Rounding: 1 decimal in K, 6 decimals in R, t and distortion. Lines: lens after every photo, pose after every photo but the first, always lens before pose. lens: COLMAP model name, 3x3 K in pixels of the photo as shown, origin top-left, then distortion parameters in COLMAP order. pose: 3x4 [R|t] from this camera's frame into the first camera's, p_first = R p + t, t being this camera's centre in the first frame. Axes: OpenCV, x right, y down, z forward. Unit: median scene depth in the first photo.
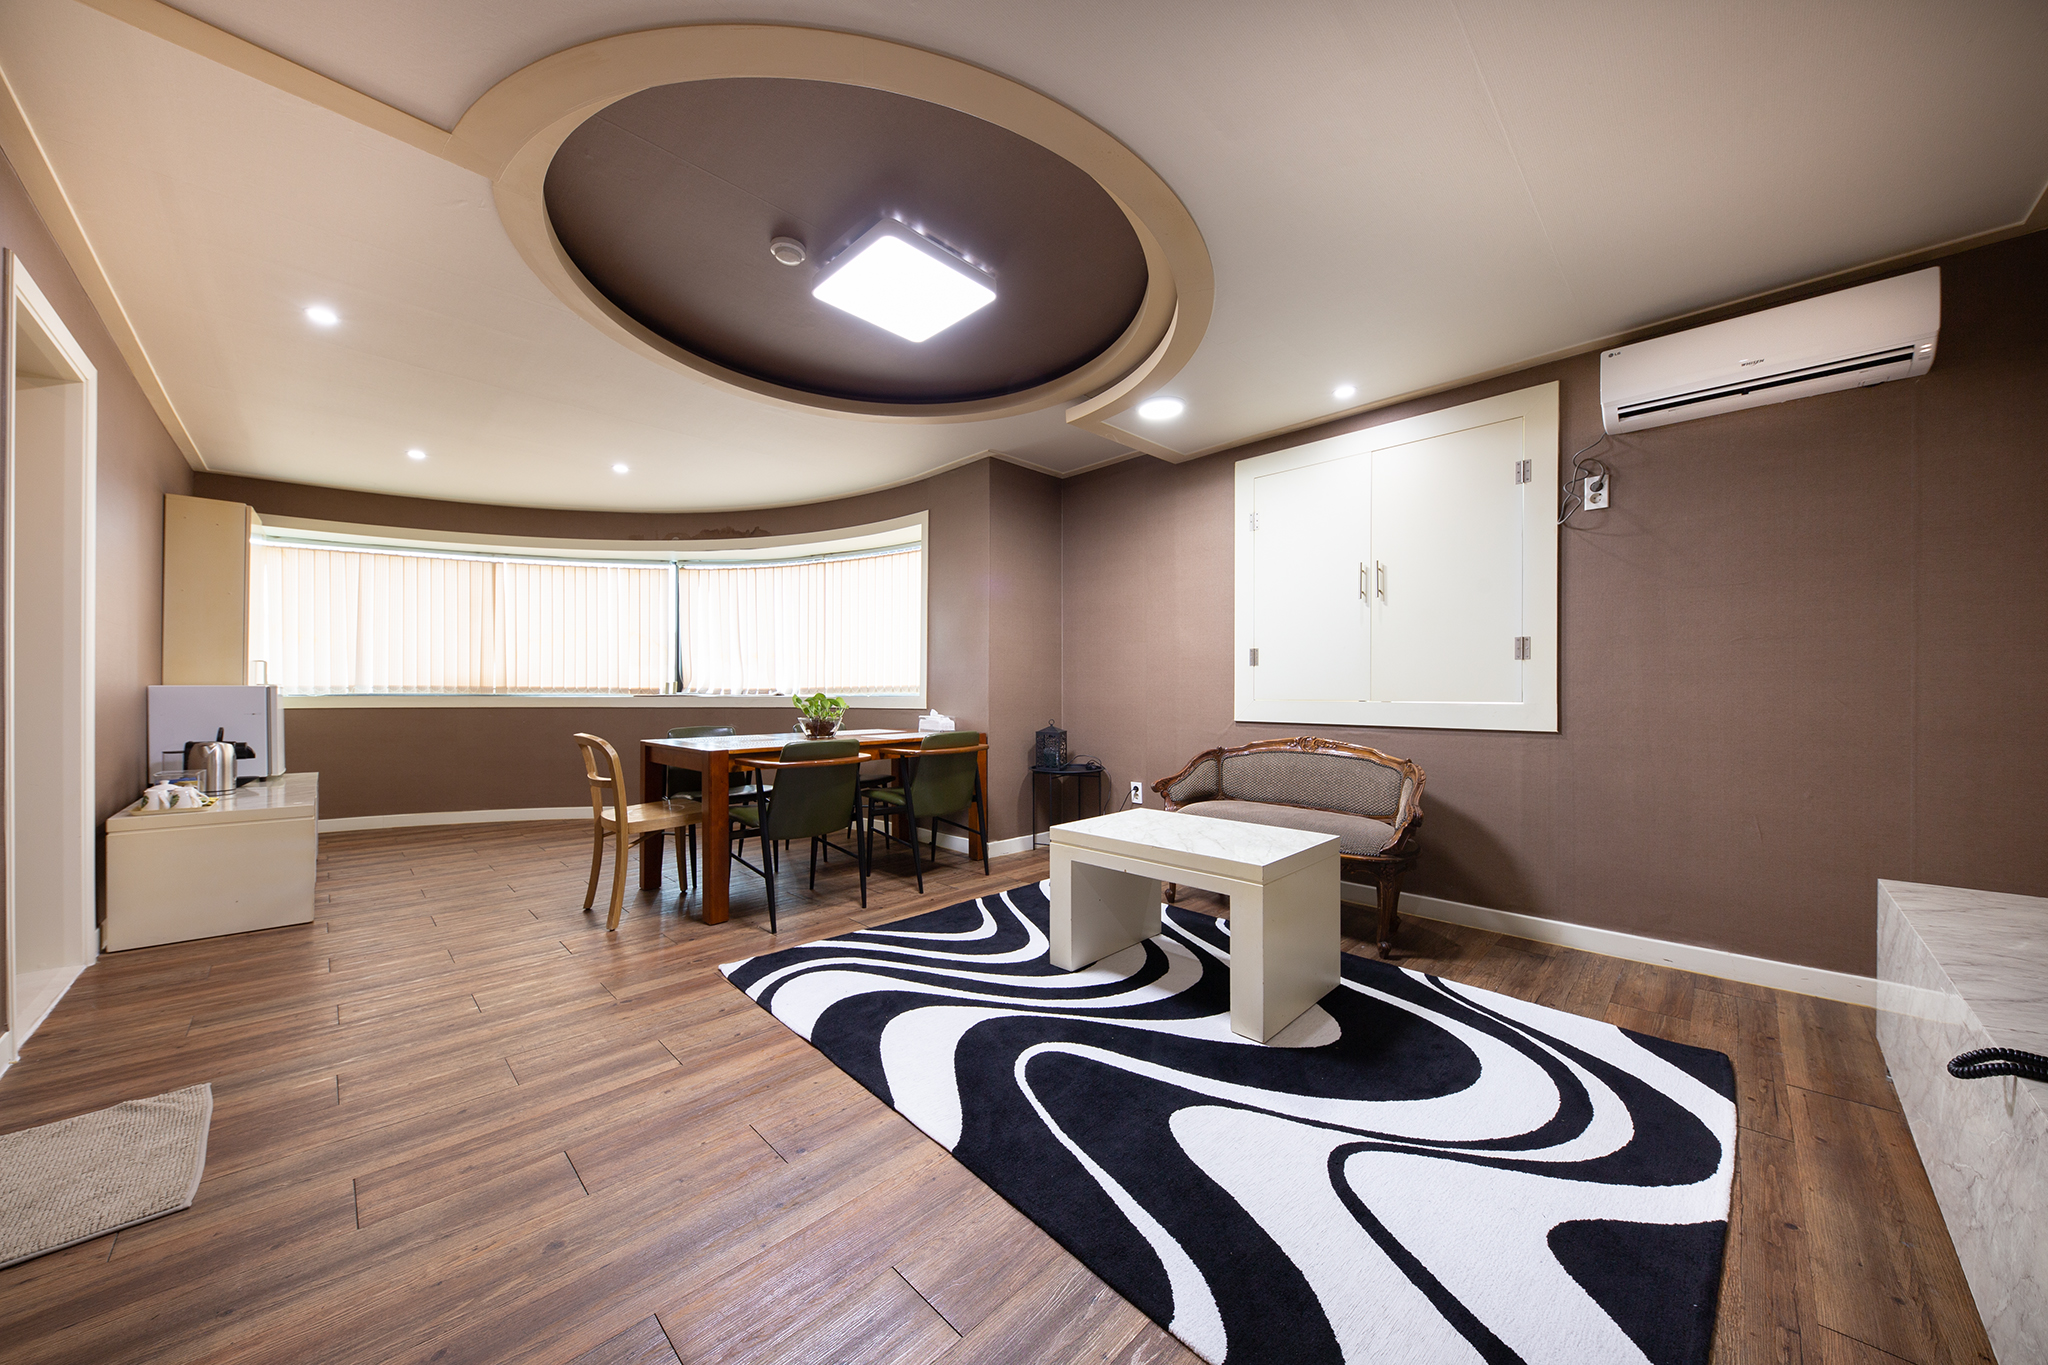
lens RADIAL K [[709.1, 0, 1022.6], [0, 709.1, 693.3], [0, 0, 1]] dist [0.014682, -0.011427]
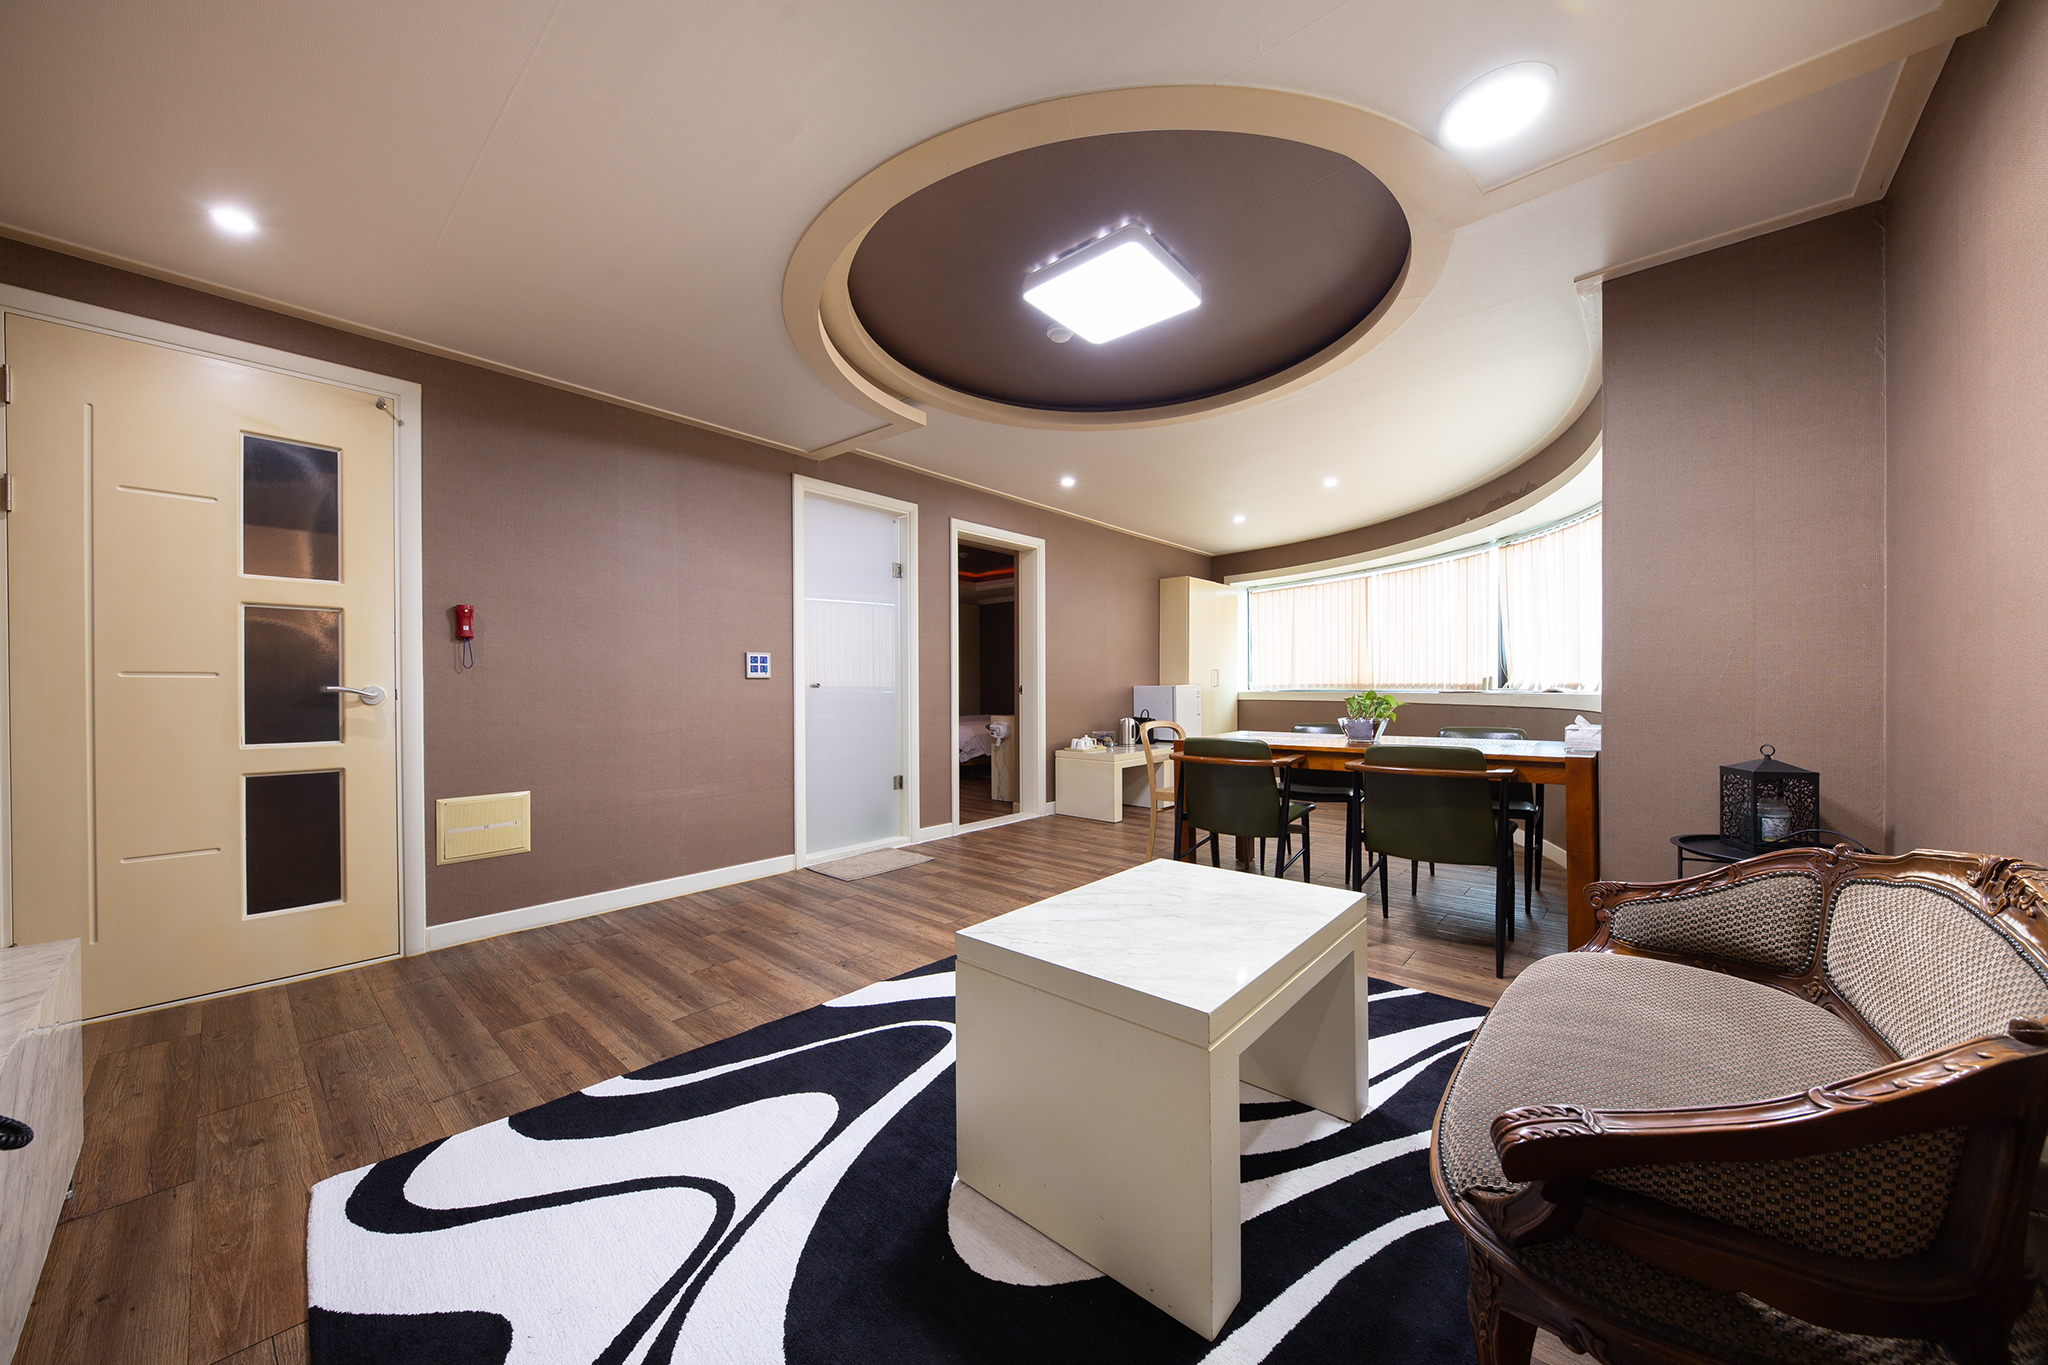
lens RADIAL K [[709.1, 0, 1022.6], [0, 709.1, 693.3], [0, 0, 1]] dist [0.014682, -0.011427]
pose [[0.046595, 0.002257, -0.998911, 1.128470], [0.005785, 0.999980, 0.002529, -0.001352], [0.998897, -0.005897, 0.046581, 1.098899]]
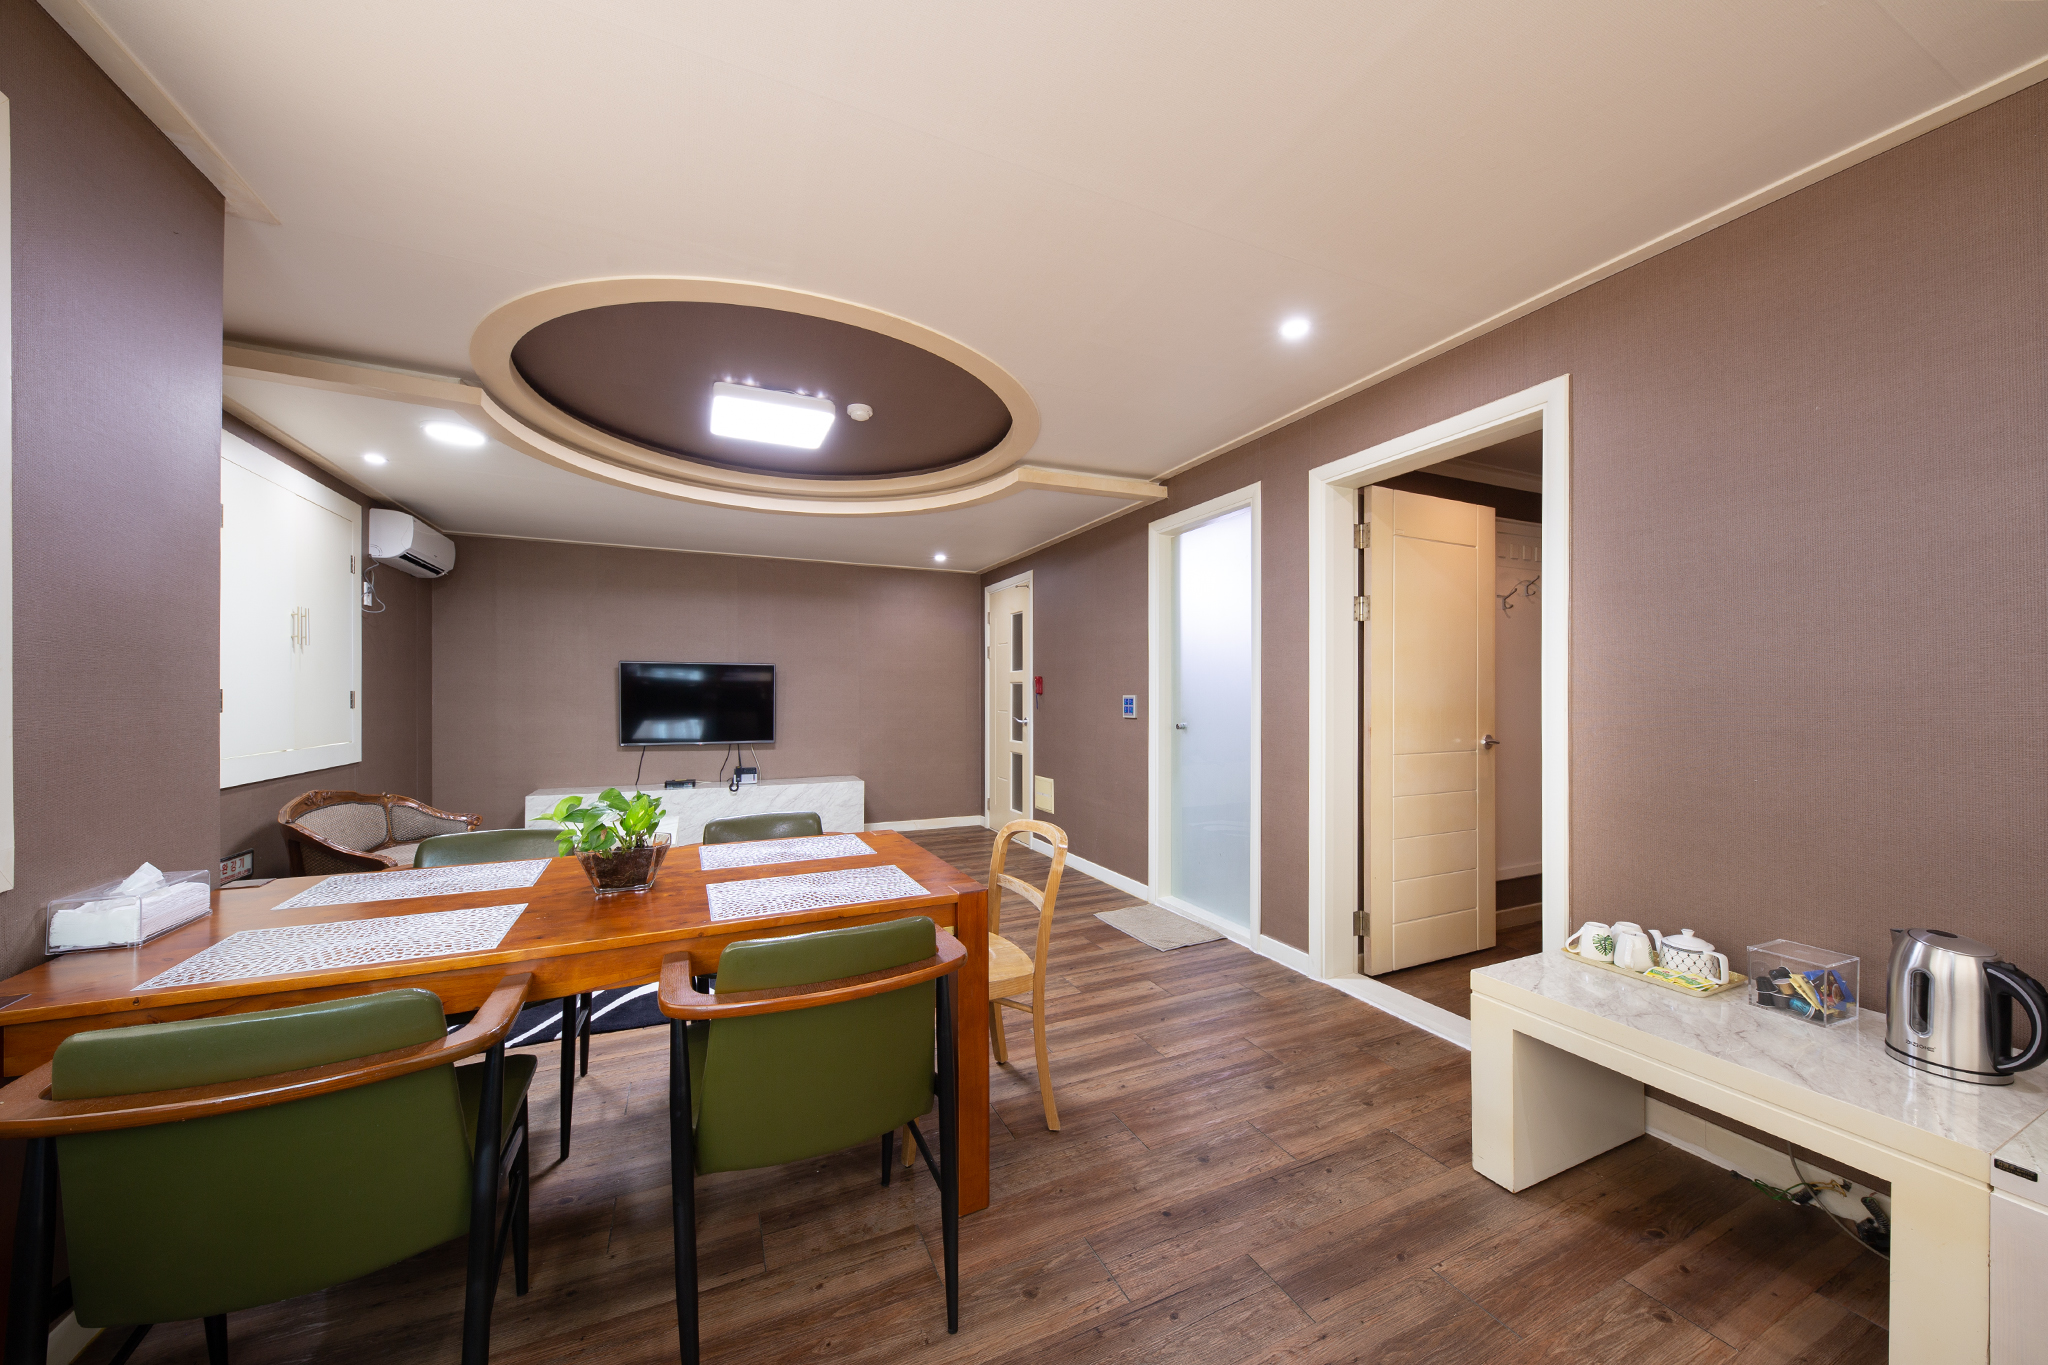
lens RADIAL K [[709.1, 0, 1022.6], [0, 709.1, 693.3], [0, 0, 1]] dist [0.014682, -0.011427]
pose [[-0.932153, -0.003416, 0.362048, -1.333121], [-0.005063, 0.999981, -0.003600, -0.109961], [-0.362029, -0.005189, -0.932152, 2.651023]]
